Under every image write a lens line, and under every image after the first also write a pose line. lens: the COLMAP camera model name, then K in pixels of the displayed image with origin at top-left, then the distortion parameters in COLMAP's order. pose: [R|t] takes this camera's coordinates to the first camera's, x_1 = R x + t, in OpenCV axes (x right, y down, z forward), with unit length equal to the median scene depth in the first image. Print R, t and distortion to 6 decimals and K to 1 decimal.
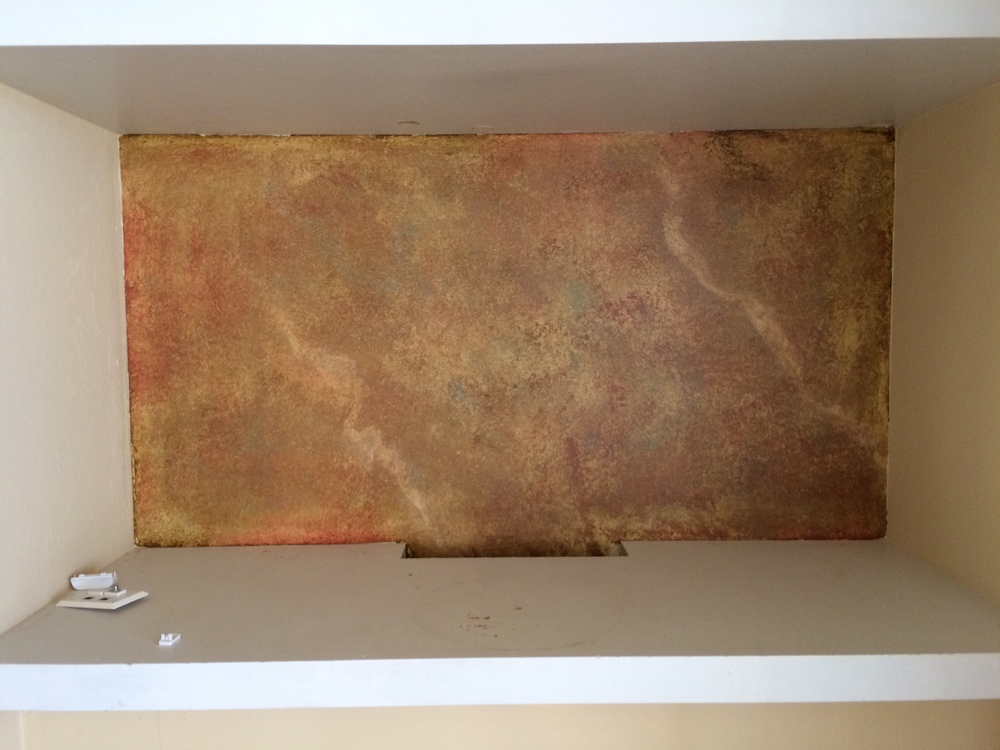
lens RADIAL K [[864.3, 0, 493.3], [0, 864.3, 382.3], [0, 0, 1]] dist [0.060654, -0.032857]
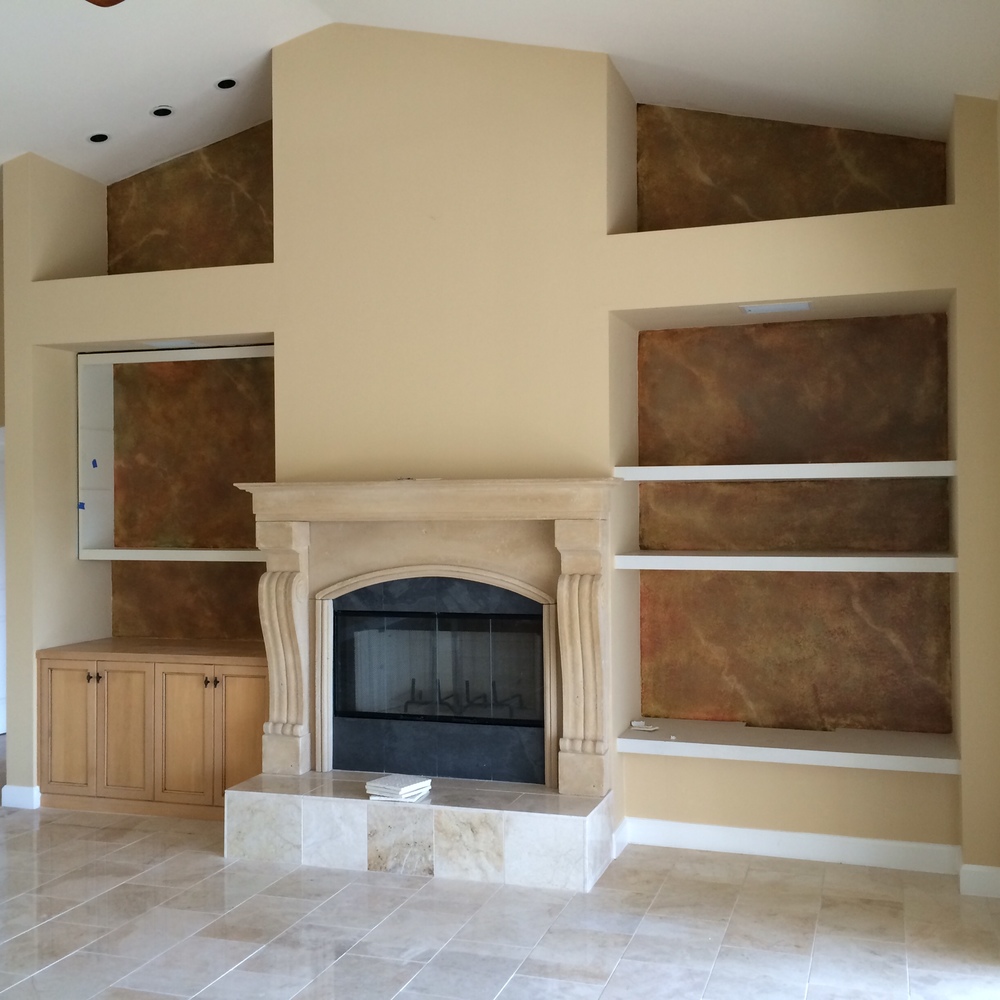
lens RADIAL K [[1145.4, 0, 482.4], [0, 1145.4, 493.9], [0, 0, 1]] dist [0.050163, 0.000000]
pose [[0.943805, -0.003318, -0.330487, 0.287601], [-0.027066, 0.995815, -0.087292, -0.166633], [0.329394, 0.091332, 0.939765, -2.499834]]
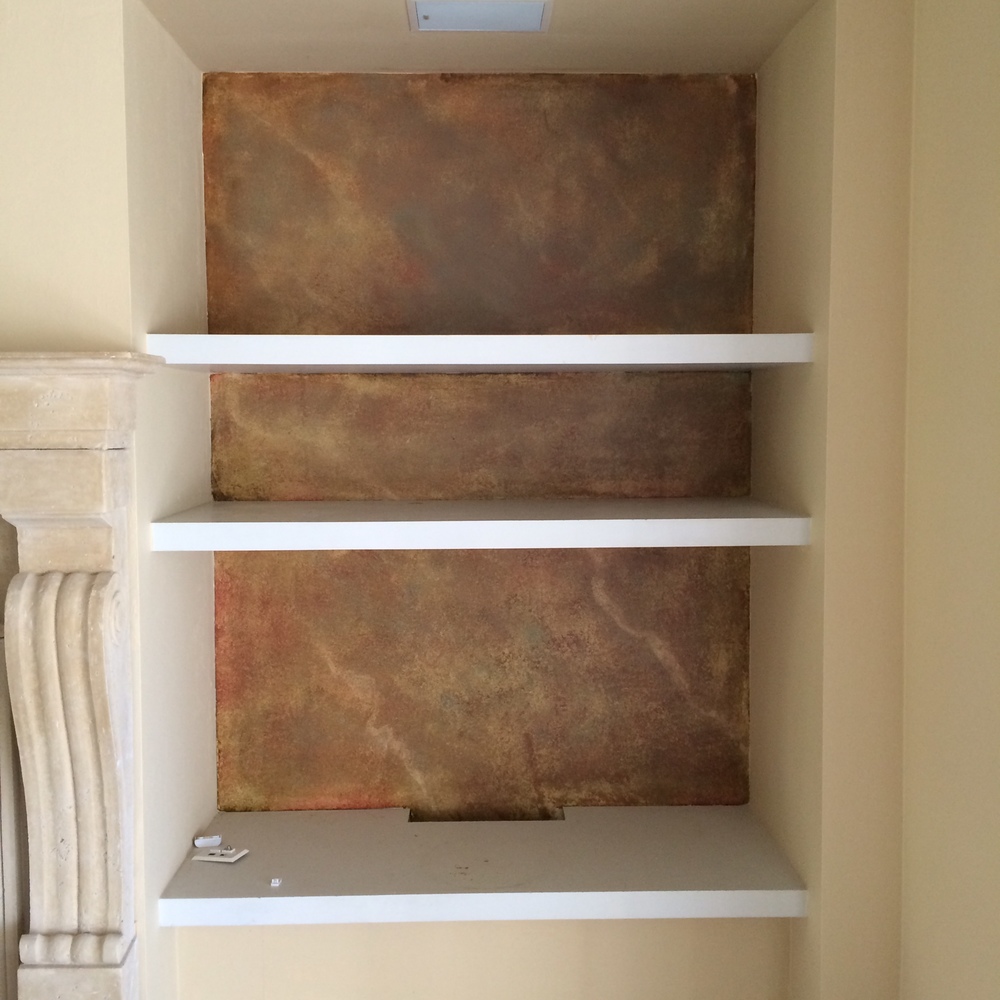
lens RADIAL K [[1145.4, 0, 502.2], [0, 1145.4, 493.8], [0, 0, 1]] dist [0.050163, 0.000000]
pose [[0.999872, 0.002707, 0.015774, 0.017820], [-0.002527, 0.999932, -0.011424, -0.306696], [-0.015804, 0.011383, 0.999810, -0.881015]]
